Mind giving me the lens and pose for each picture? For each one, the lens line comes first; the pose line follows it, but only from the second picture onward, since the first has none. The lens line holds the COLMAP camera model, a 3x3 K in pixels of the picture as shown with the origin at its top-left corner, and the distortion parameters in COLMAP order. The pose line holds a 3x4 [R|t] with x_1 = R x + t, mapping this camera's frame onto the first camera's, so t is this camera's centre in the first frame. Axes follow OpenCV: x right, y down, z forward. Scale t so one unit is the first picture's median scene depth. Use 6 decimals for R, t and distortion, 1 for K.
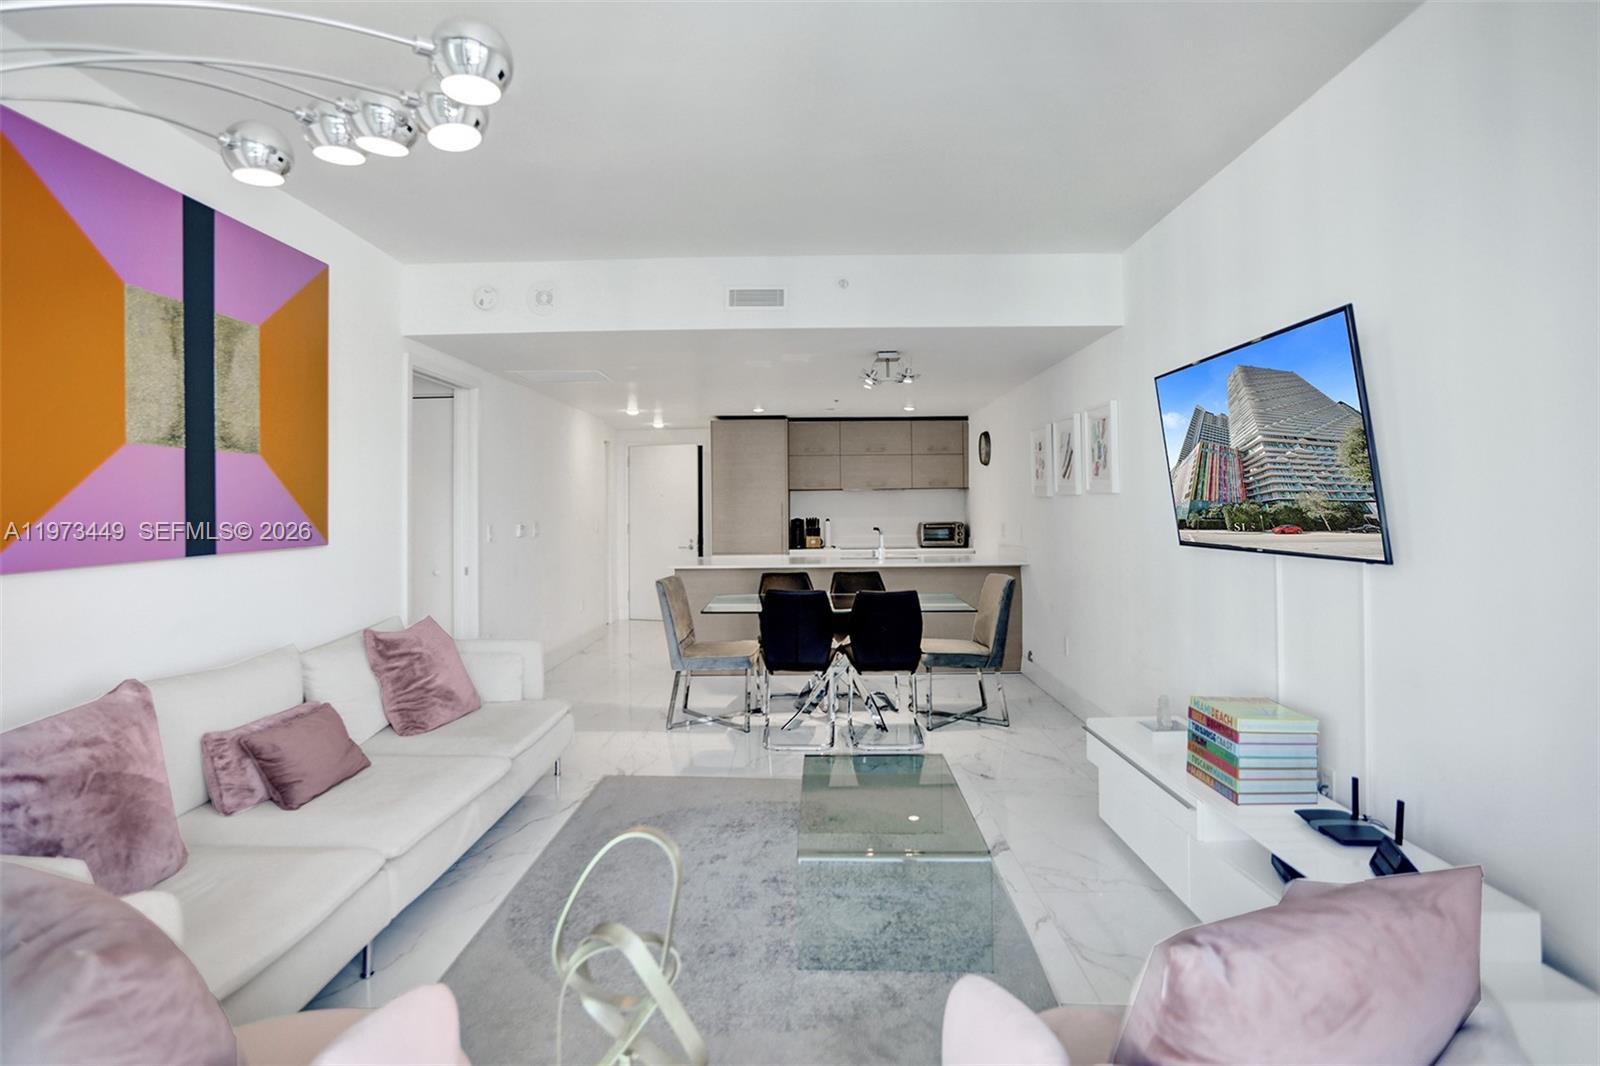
lens RADIAL K [[816.4, 0, 796.4], [0, 816.4, 471.6], [0, 0, 1]] dist [-0.006233, 0.001573]
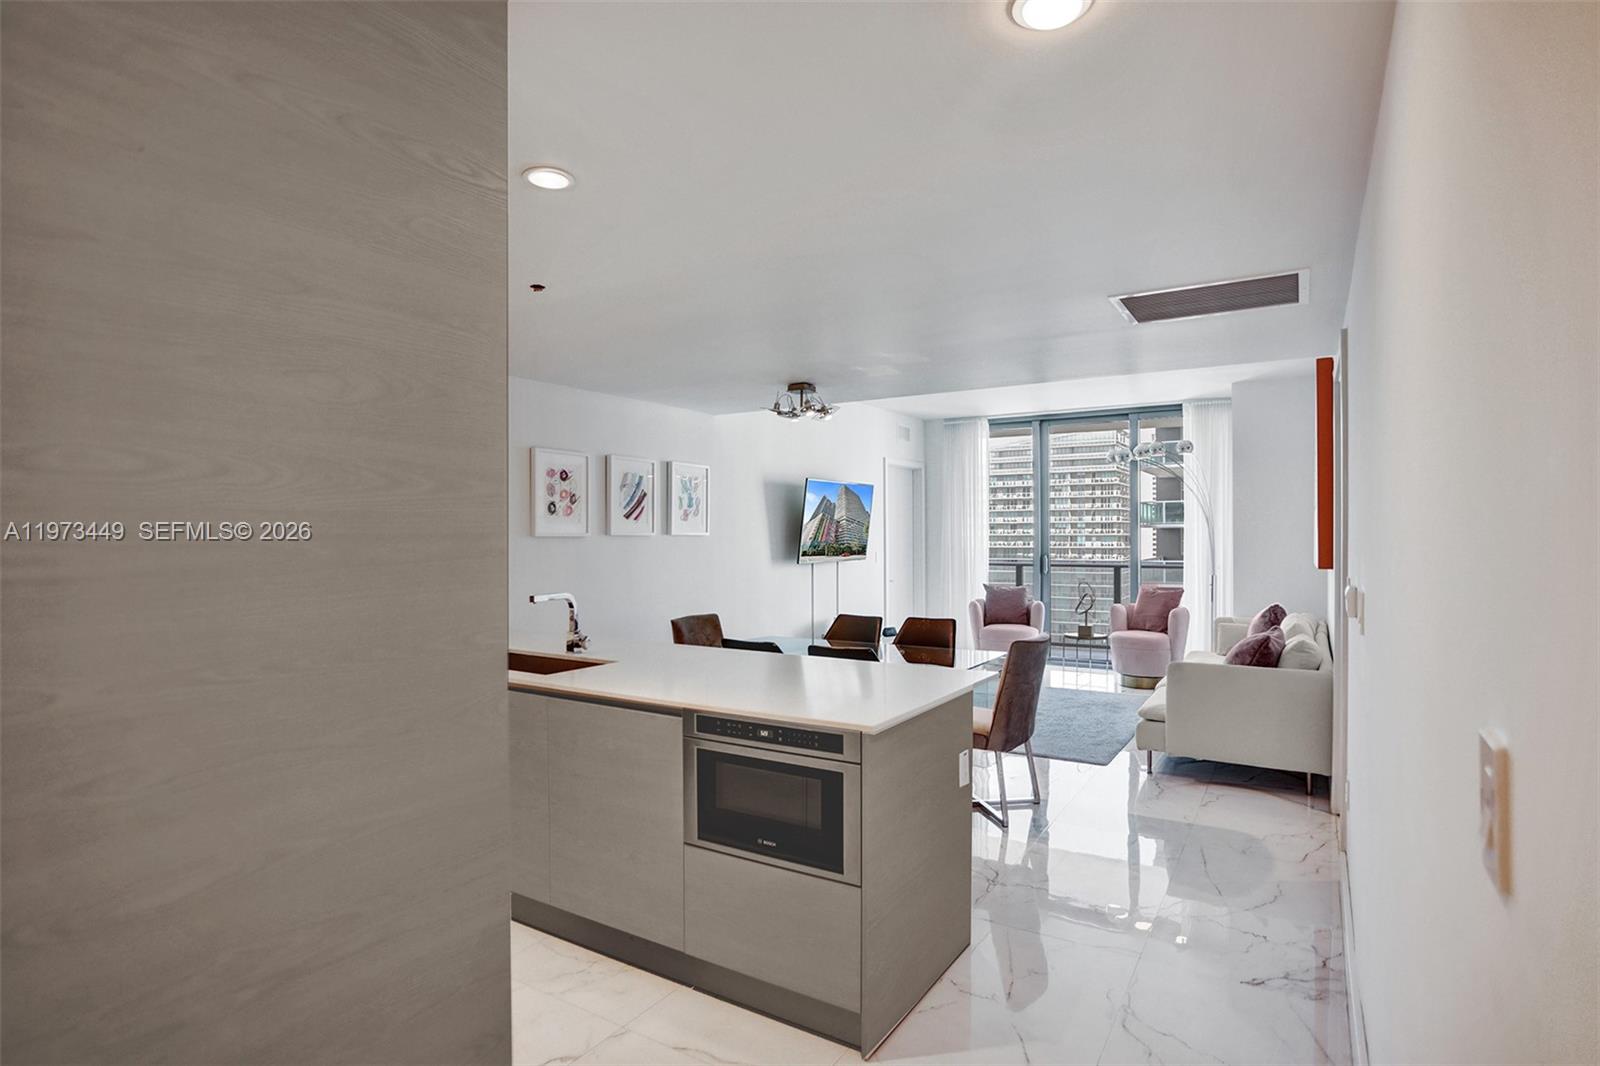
lens RADIAL K [[836.3, 0, 800.0], [0, 836.3, 533.0], [0, 0, 1]] dist [-0.054312, -0.000141]
pose [[-0.857042, 0.014504, 0.515042, -0.605249], [-0.010739, 0.998884, -0.046000, 0.113015], [-0.515134, -0.044954, -0.855930, 2.870513]]
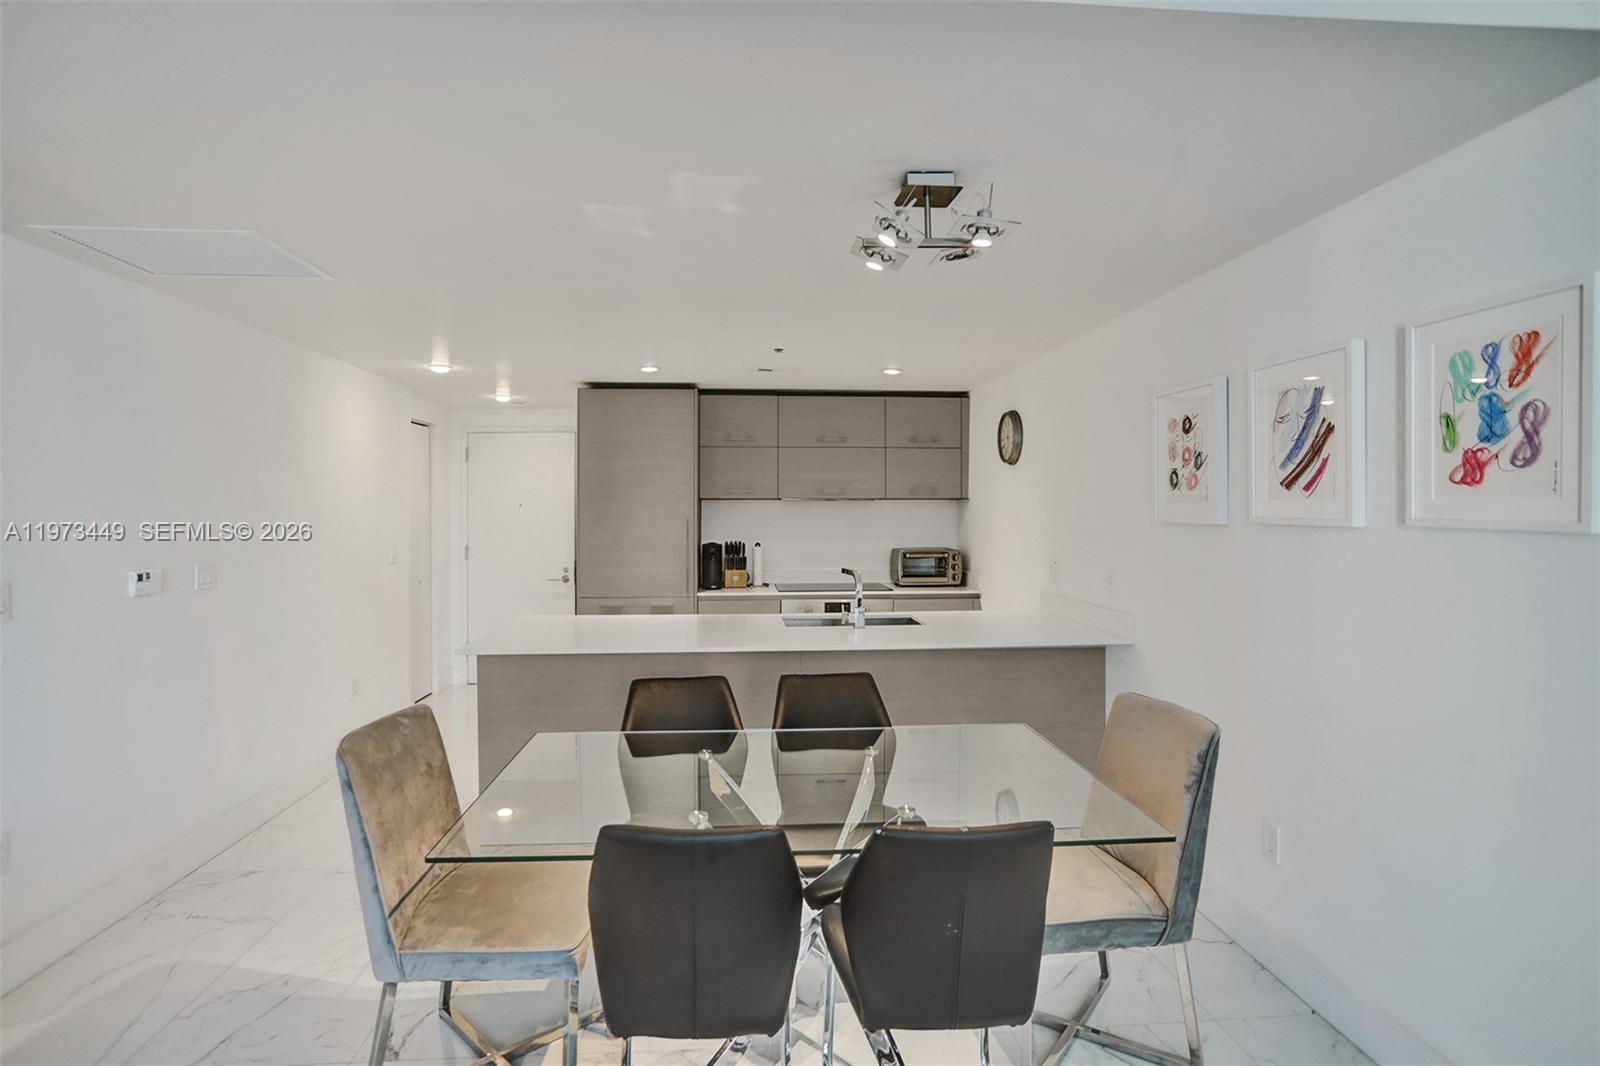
lens RADIAL K [[806.7, 0, 788.3], [0, 806.7, 520.6], [0, 0, 1]] dist [-0.024959, 0.000692]
pose [[0.996120, 0.006911, 0.087734, 0.014329], [-0.011920, 0.998320, 0.056705, 0.005644], [-0.087195, -0.057531, 0.994529, 0.946142]]
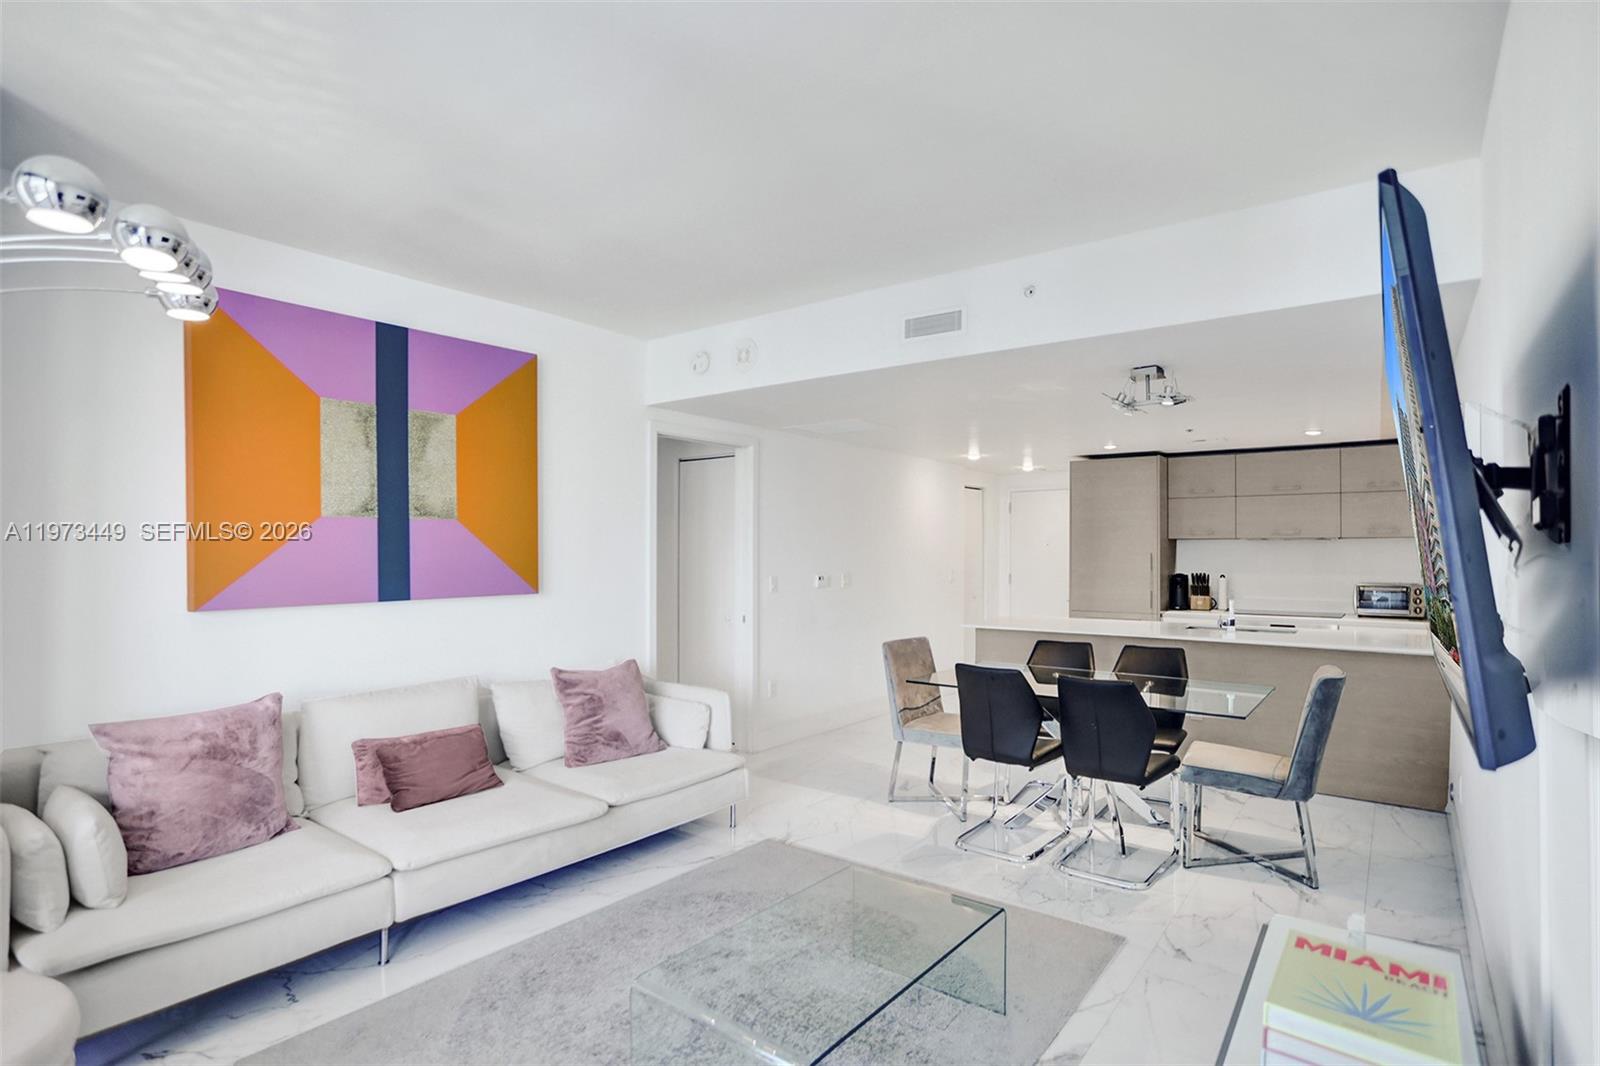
lens RADIAL K [[818.4, 0, 800.0], [0, 818.4, 533.0], [0, 0, 1]] dist [-0.022934, 0.000305]
pose [[0.811321, -0.001362, -0.584600, 0.465269], [0.015900, 0.999679, 0.019737, -0.016592], [0.584385, -0.025309, 0.811082, 0.289294]]
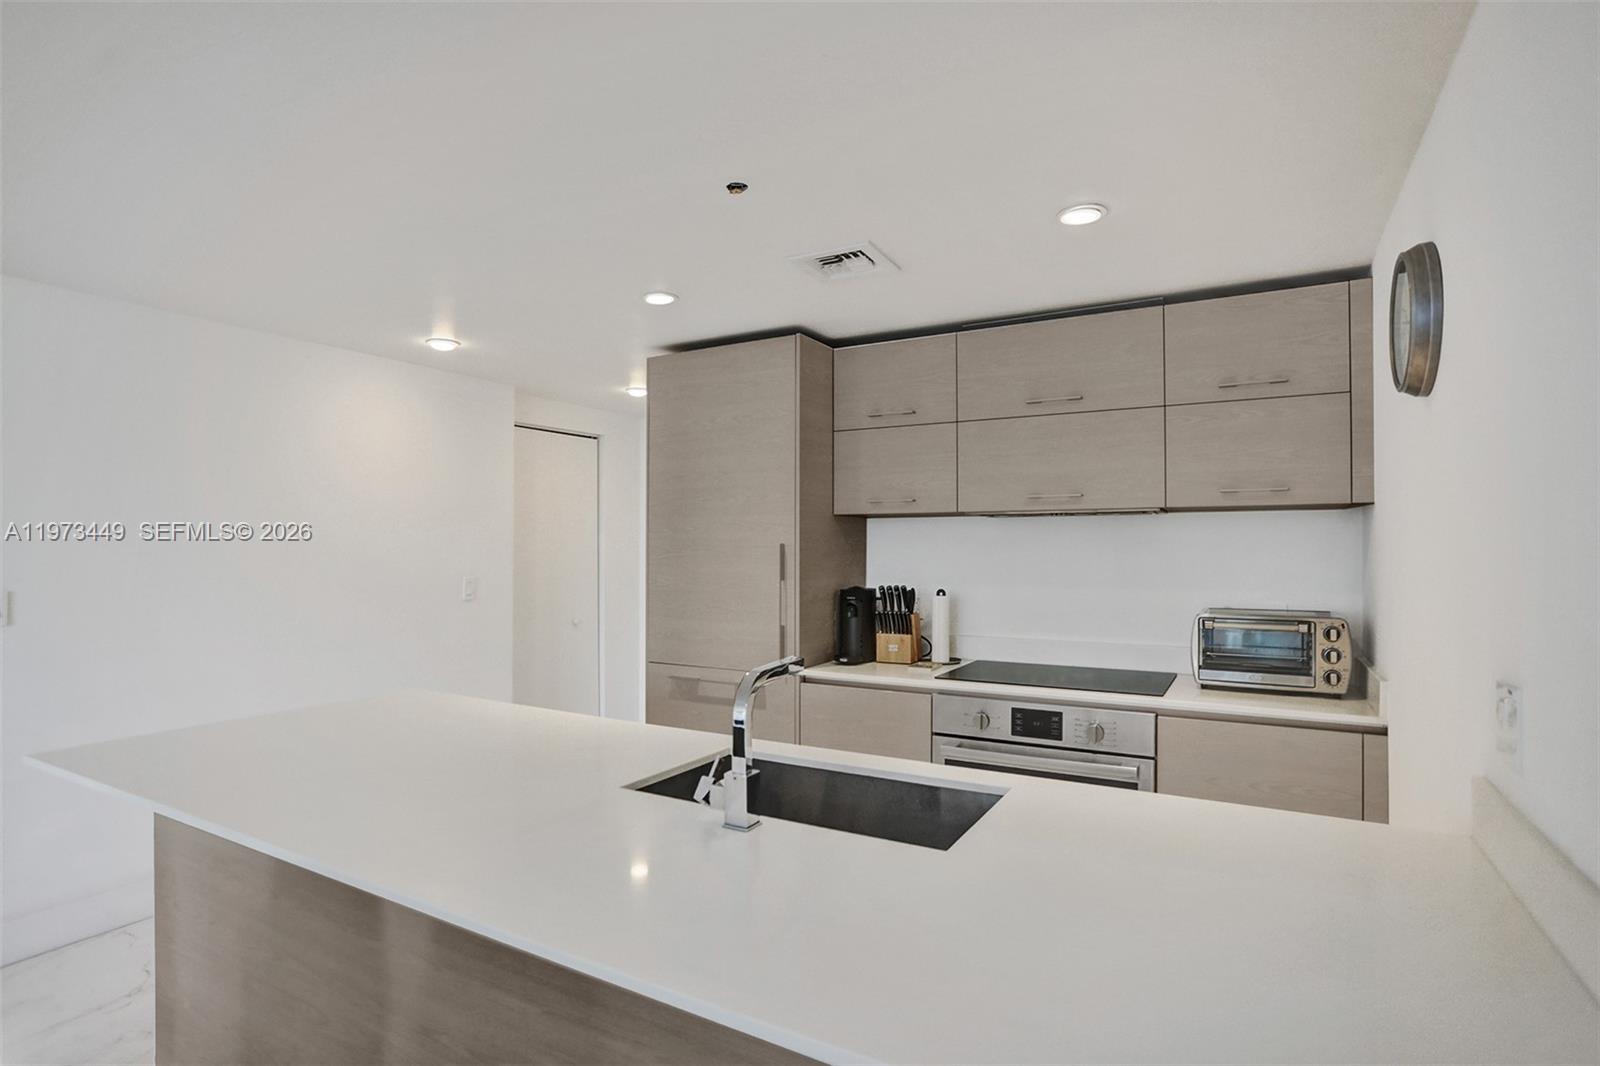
lens RADIAL K [[809.4, 0, 797.7], [0, 809.4, 543.6], [0, 0, 1]] dist [-0.002605, 0.000088]
pose [[0.881591, 0.004761, -0.471990, 0.444108], [0.015403, 0.999126, 0.038848, 0.053686], [0.471763, -0.041518, 0.880747, 1.715633]]
